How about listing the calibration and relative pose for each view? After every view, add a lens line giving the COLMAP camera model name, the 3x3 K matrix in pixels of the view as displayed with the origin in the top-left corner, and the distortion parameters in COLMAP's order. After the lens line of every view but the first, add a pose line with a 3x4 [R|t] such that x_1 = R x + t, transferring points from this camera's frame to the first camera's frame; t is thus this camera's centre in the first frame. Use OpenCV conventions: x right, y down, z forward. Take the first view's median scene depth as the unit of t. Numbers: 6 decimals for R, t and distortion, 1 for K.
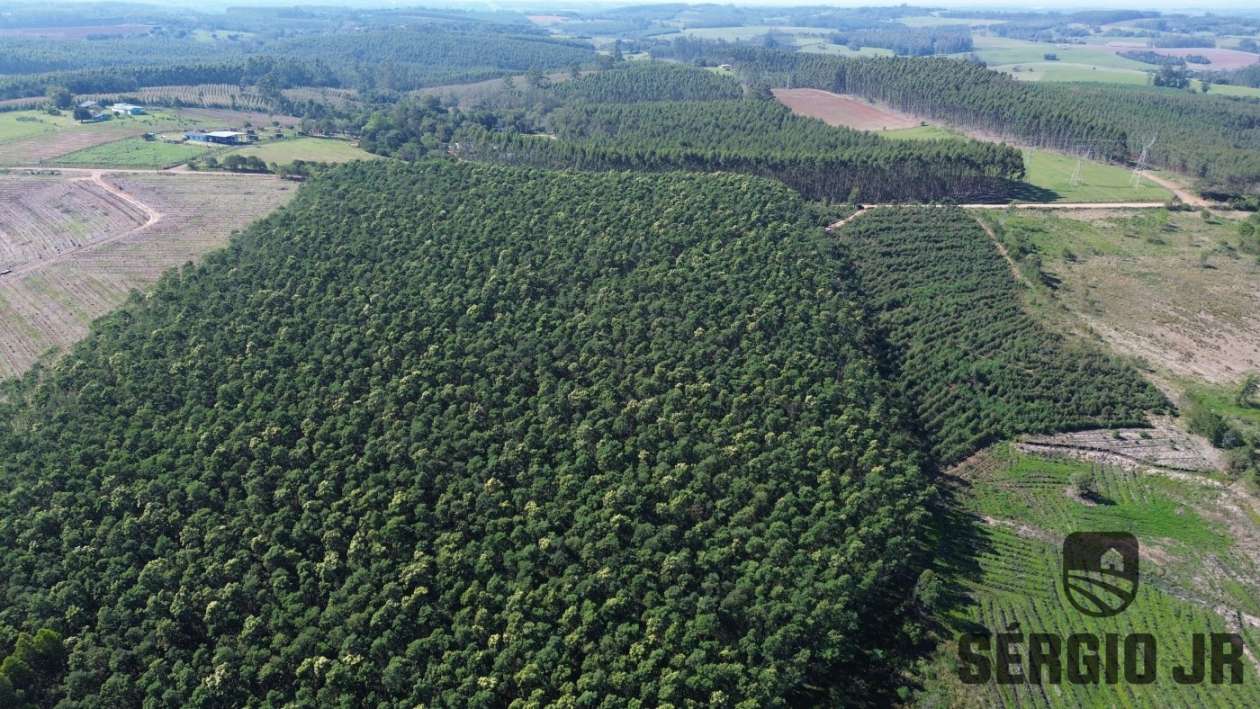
lens RADIAL K [[889.0, 0, 629.6], [0, 889.0, 349.3], [0, 0, 1]] dist [0.084919, -0.084282]
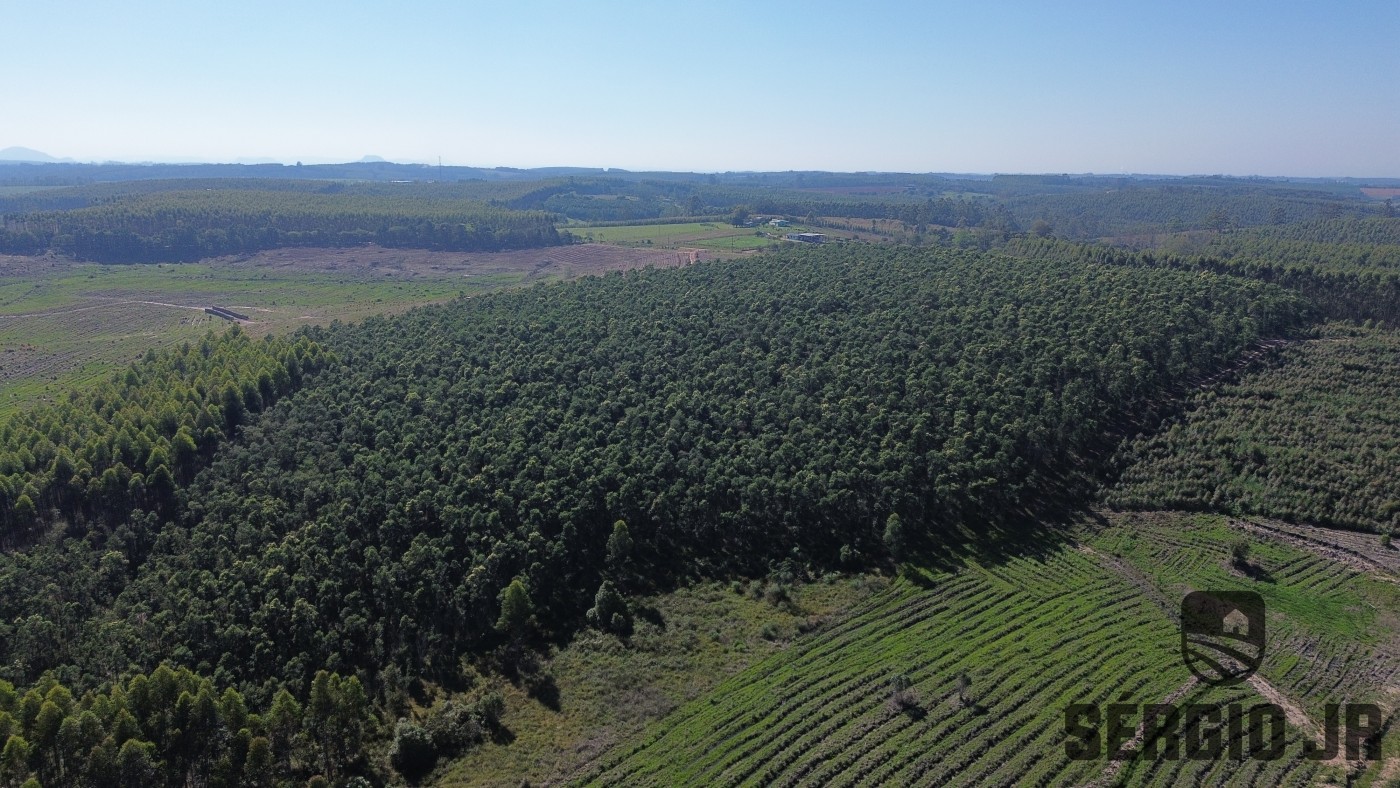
lens RADIAL K [[987.8, 0, 697.9], [0, 987.8, 389.4], [0, 0, 1]] dist [0.084919, -0.084282]
pose [[0.751655, 0.149550, -0.642379, 0.626356], [-0.253301, 0.964719, -0.071798, 0.177637], [0.608978, 0.216682, 0.763017, -0.026469]]
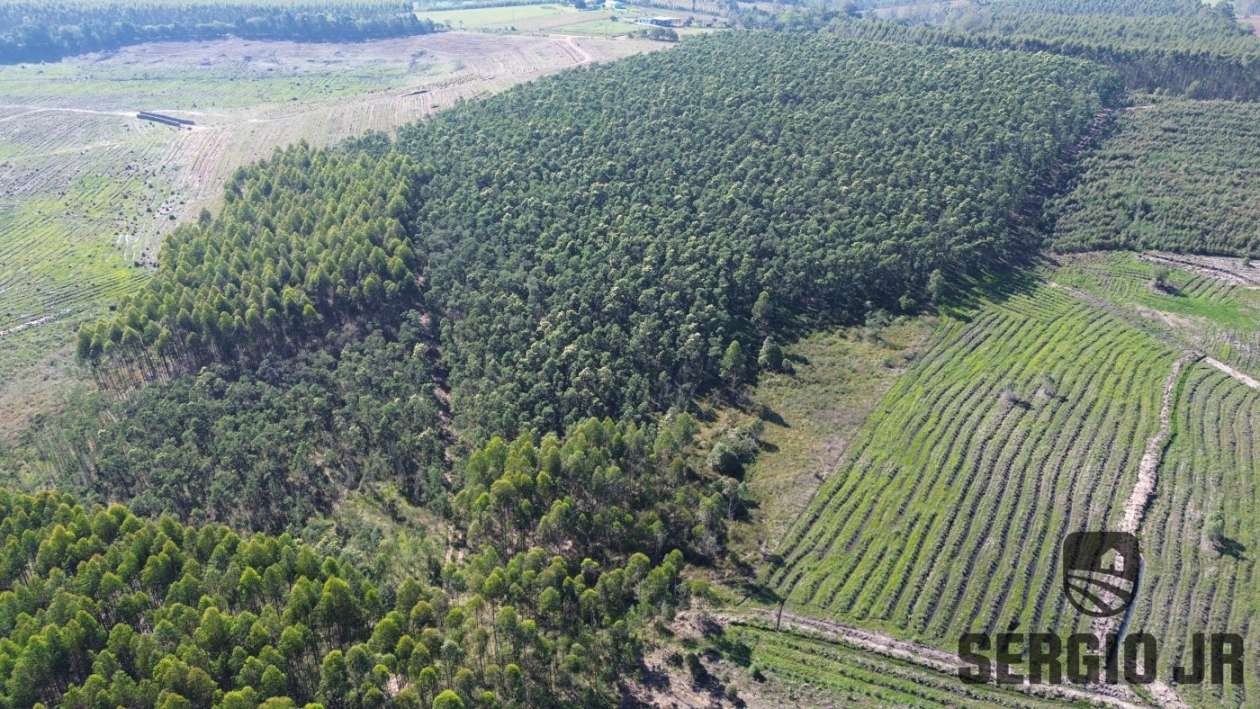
lens RADIAL K [[889.0, 0, 629.8], [0, 889.0, 357.0], [0, 0, 1]] dist [0.084919, -0.084282]
pose [[0.862708, 0.214977, -0.457733, 0.420323], [-0.188299, 0.976613, 0.103778, 0.231427], [0.469338, -0.003339, 0.883012, -0.313842]]
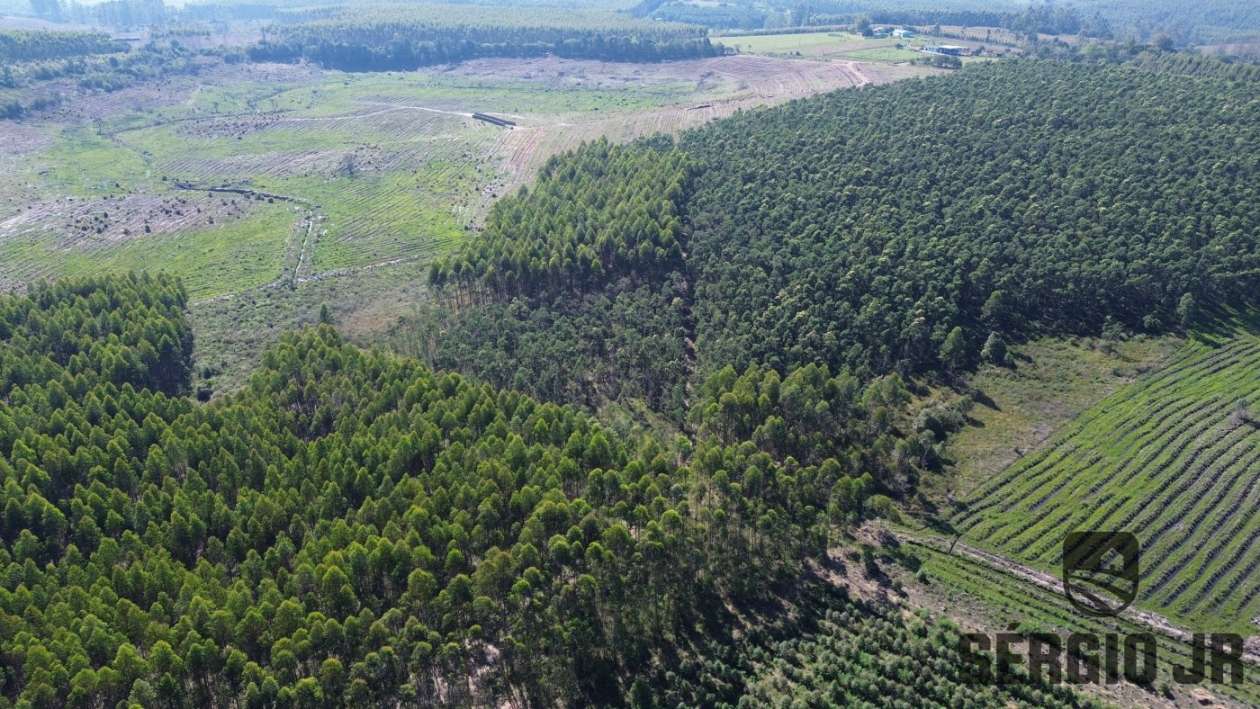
lens RADIAL K [[889.0, 0, 629.2], [0, 889.0, 352.5], [0, 0, 1]] dist [0.084919, -0.084282]
pose [[0.672587, 0.296198, -0.678155, 0.520573], [-0.280716, 0.950030, 0.136533, 0.275315], [0.684708, 0.098538, 0.722125, -0.417378]]
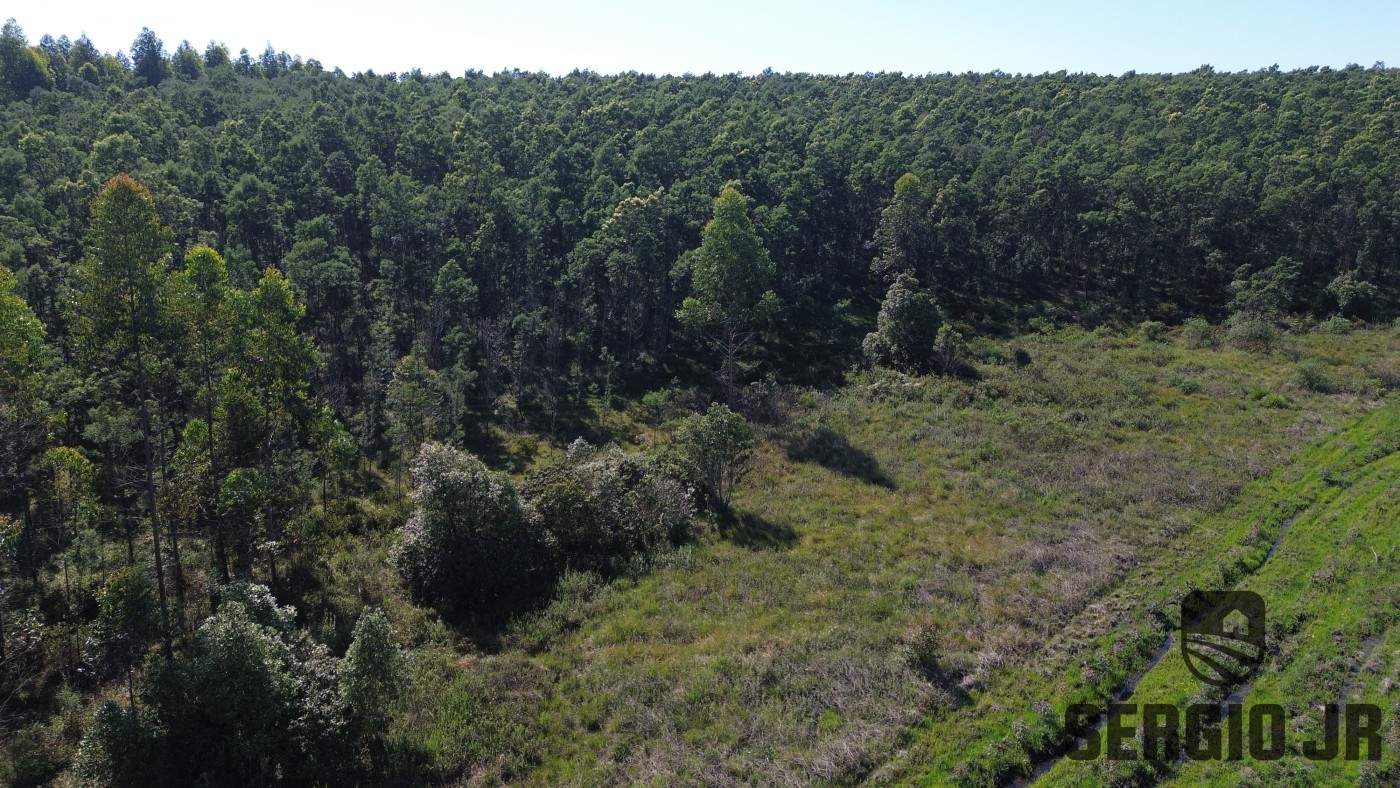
lens RADIAL K [[987.8, 0, 699.6], [0, 987.8, 383.6], [0, 0, 1]] dist [0.084919, -0.084282]
pose [[0.719971, 0.141807, -0.679362, 0.309827], [-0.258651, 0.963204, -0.073057, 0.348832], [0.644004, 0.228317, 0.730157, 0.246343]]
